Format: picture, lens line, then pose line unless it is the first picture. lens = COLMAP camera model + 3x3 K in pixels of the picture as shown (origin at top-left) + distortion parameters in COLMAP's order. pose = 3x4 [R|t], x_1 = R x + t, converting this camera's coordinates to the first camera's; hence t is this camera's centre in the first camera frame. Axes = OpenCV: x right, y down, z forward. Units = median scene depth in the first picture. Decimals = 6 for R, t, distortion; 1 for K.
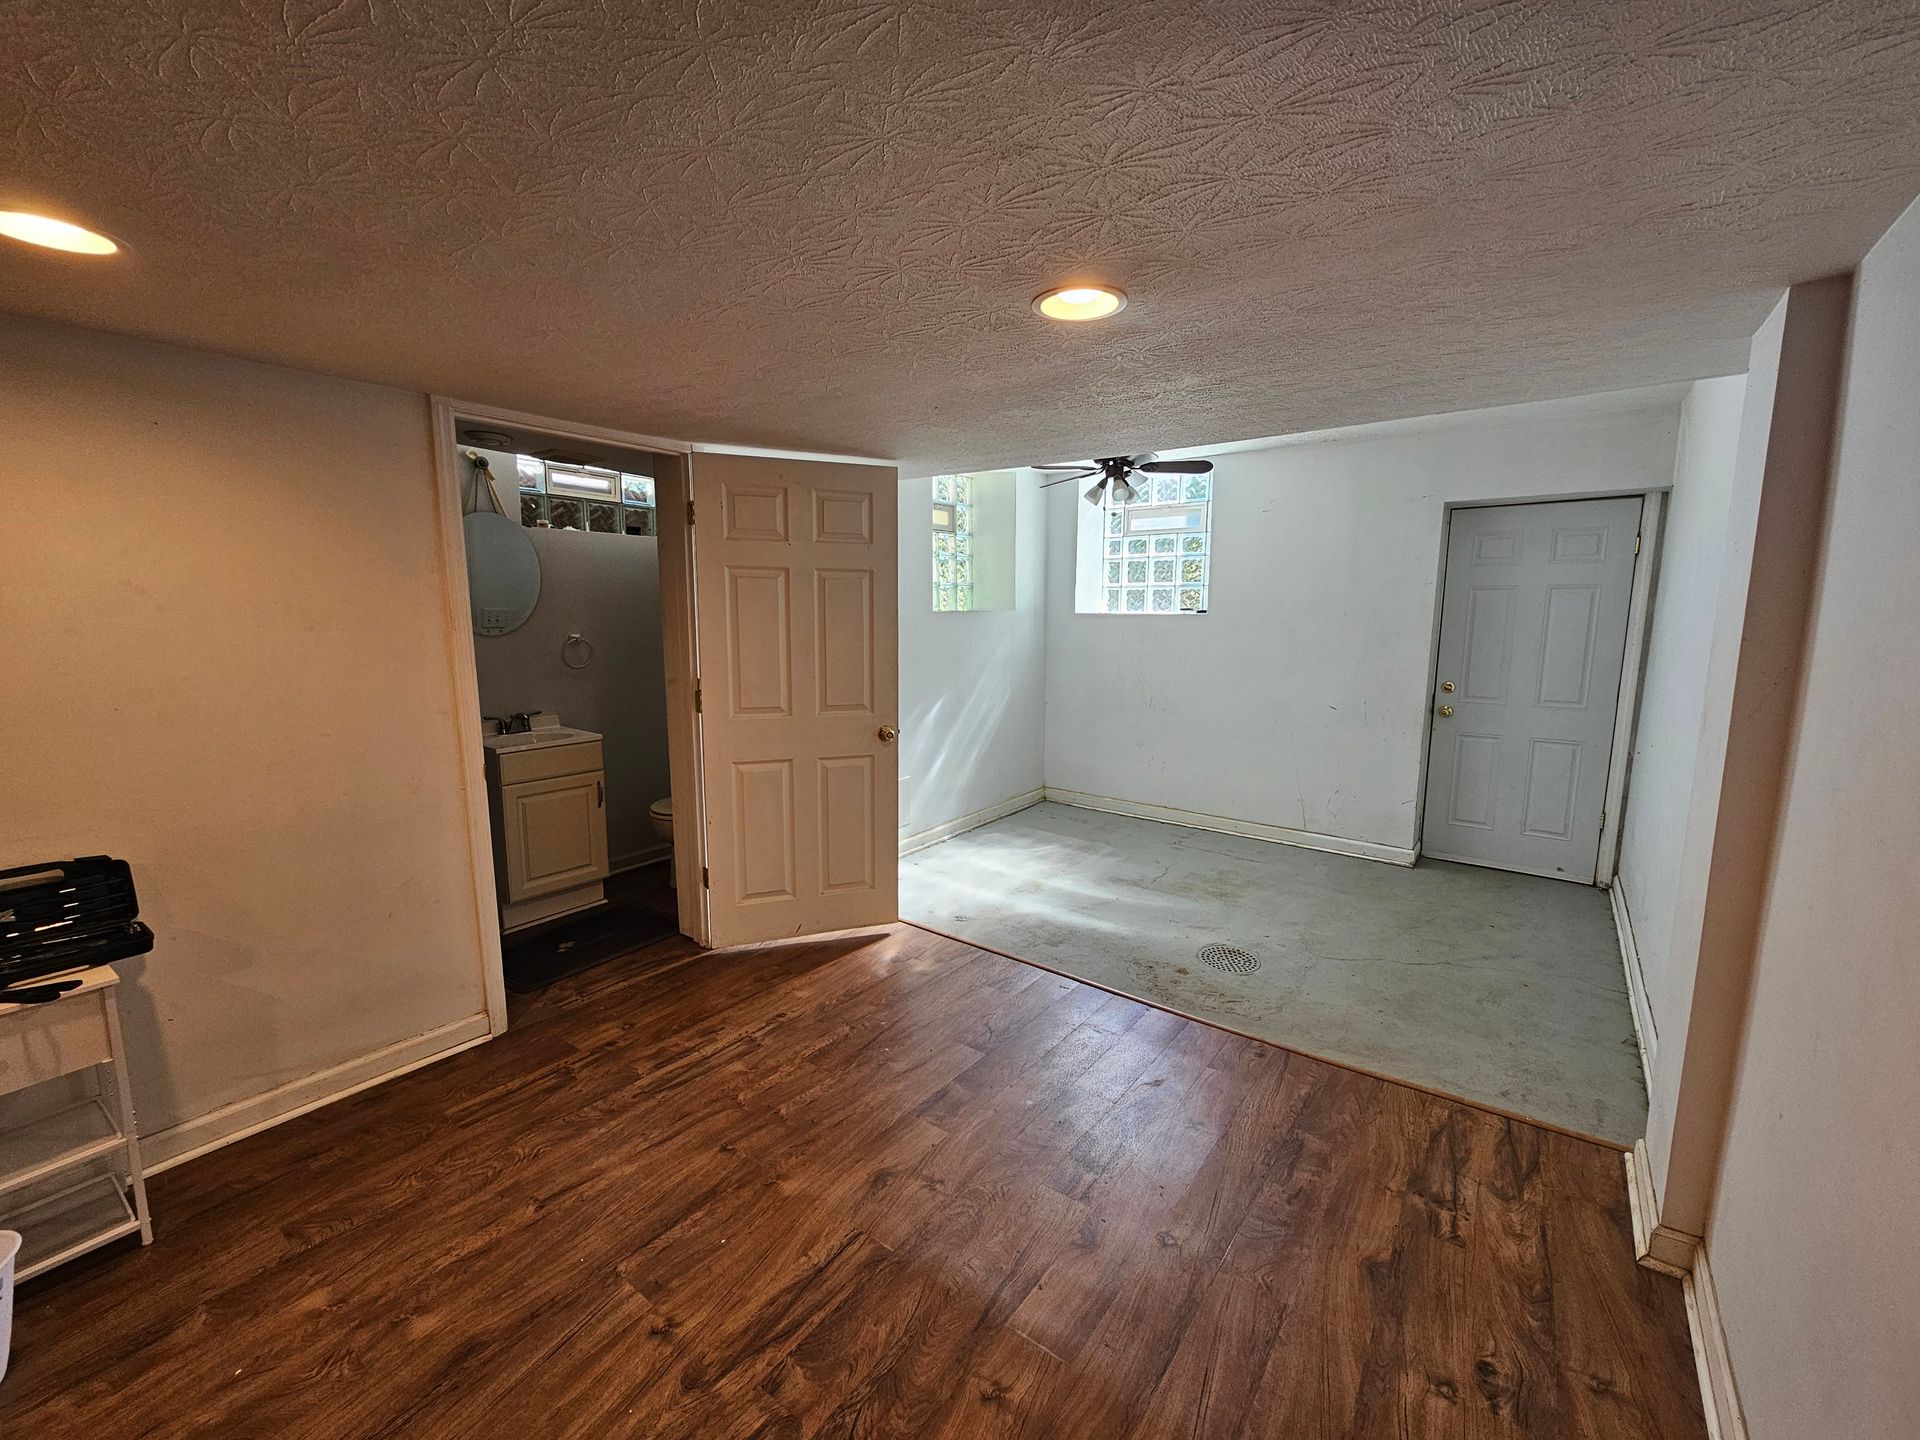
lens RADIAL K [[782.8, 0, 959.2], [0, 782.8, 726.8], [0, 0, 1]] dist [-0.002062, 0.000177]
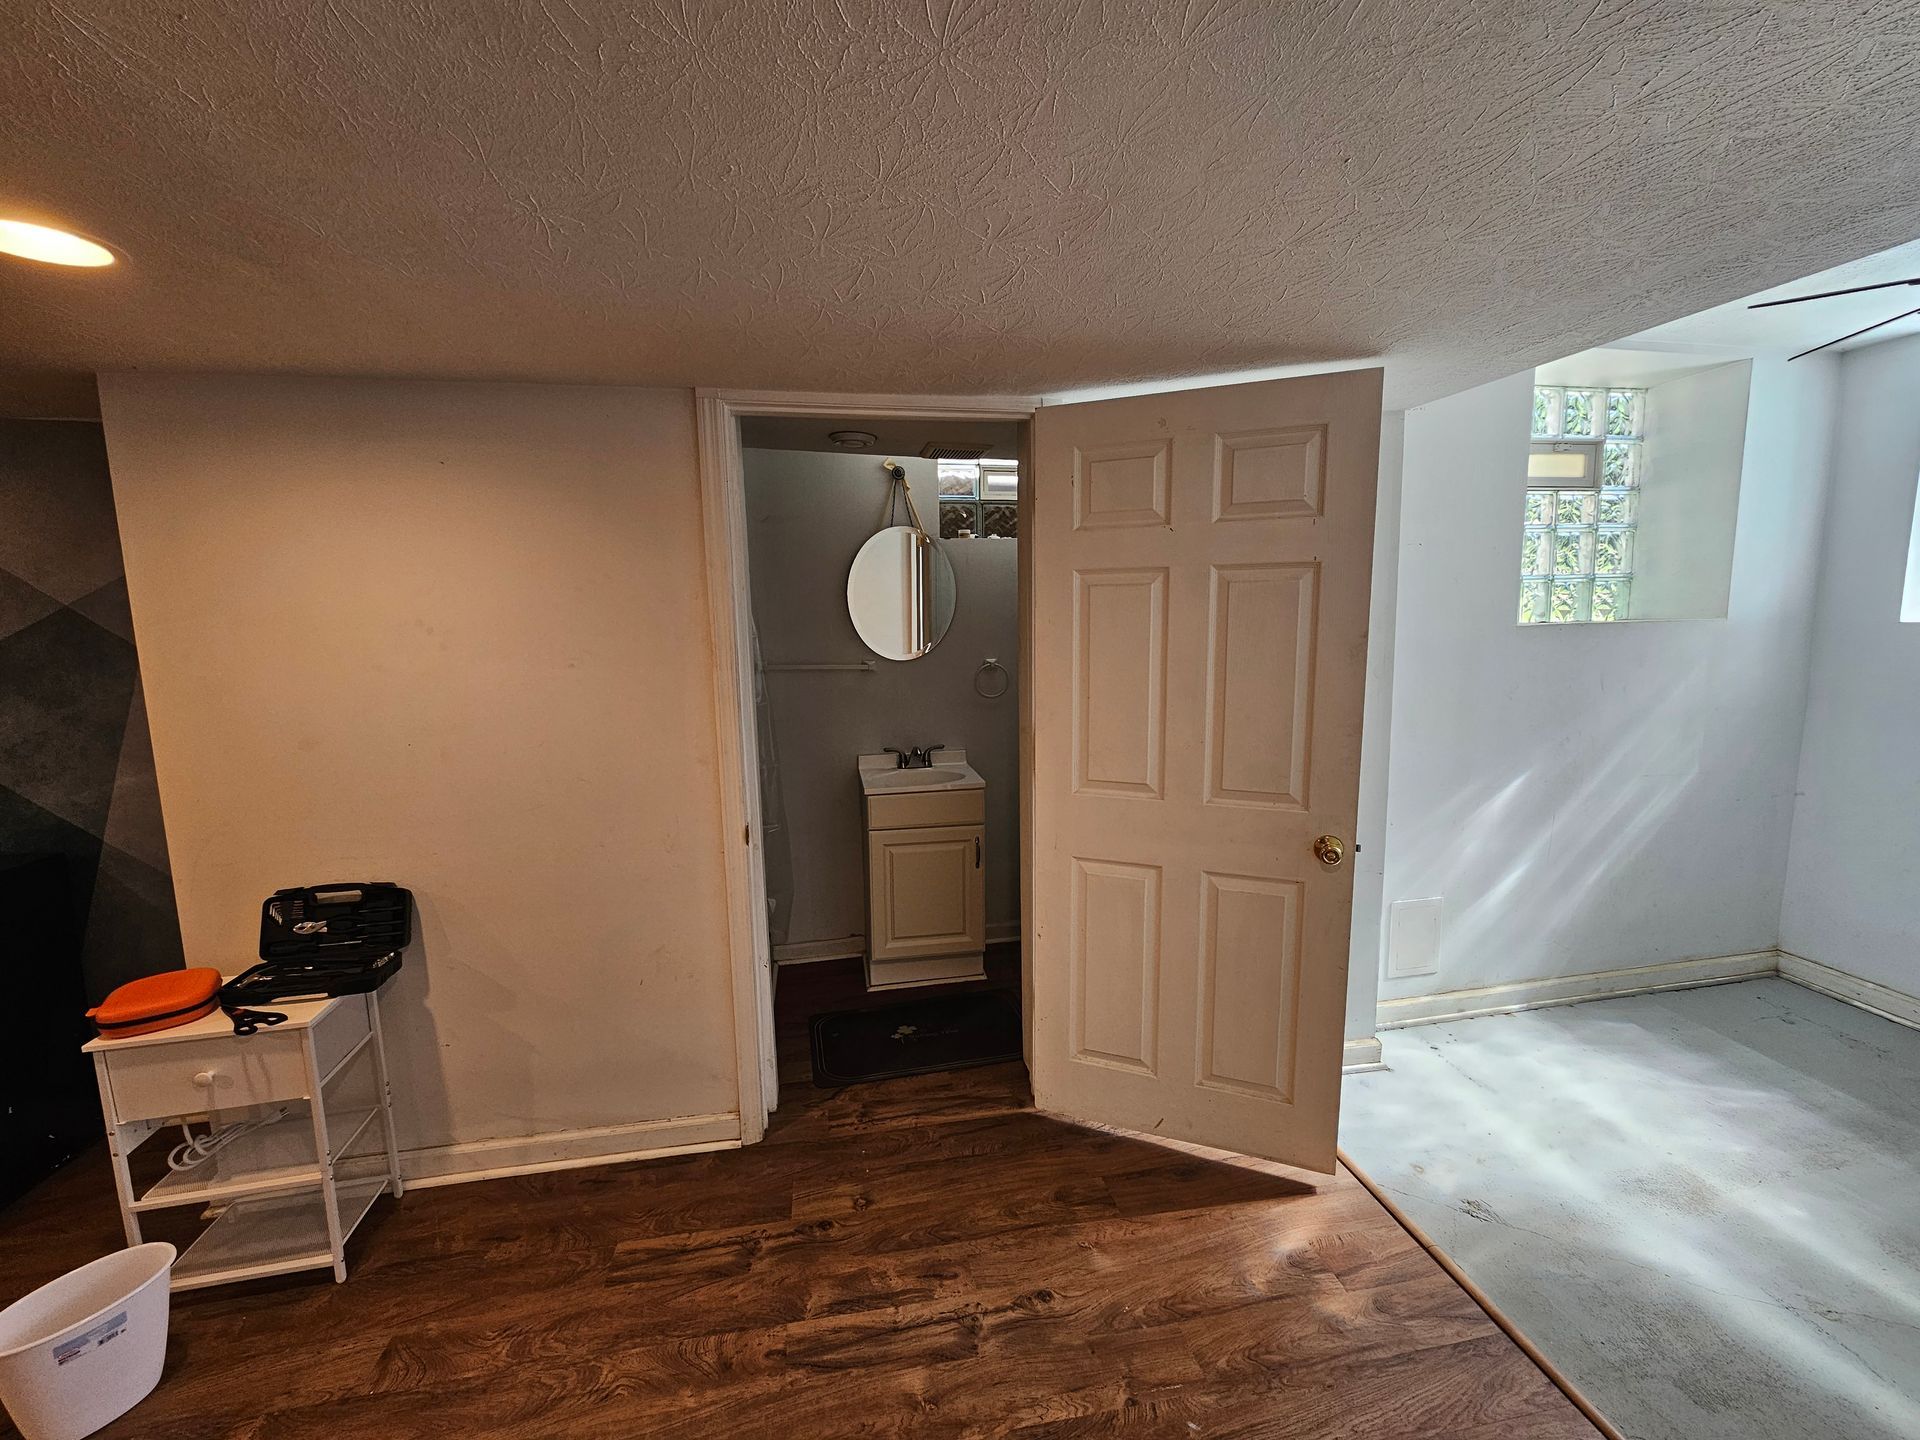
lens RADIAL K [[782.8, 0, 959.2], [0, 782.8, 726.8], [0, 0, 1]] dist [-0.002062, 0.000177]
pose [[0.731343, 0.075178, -0.677853, 0.089120], [-0.081197, 0.996435, 0.022907, -0.071663], [0.677159, 0.038287, 0.734840, 0.406651]]
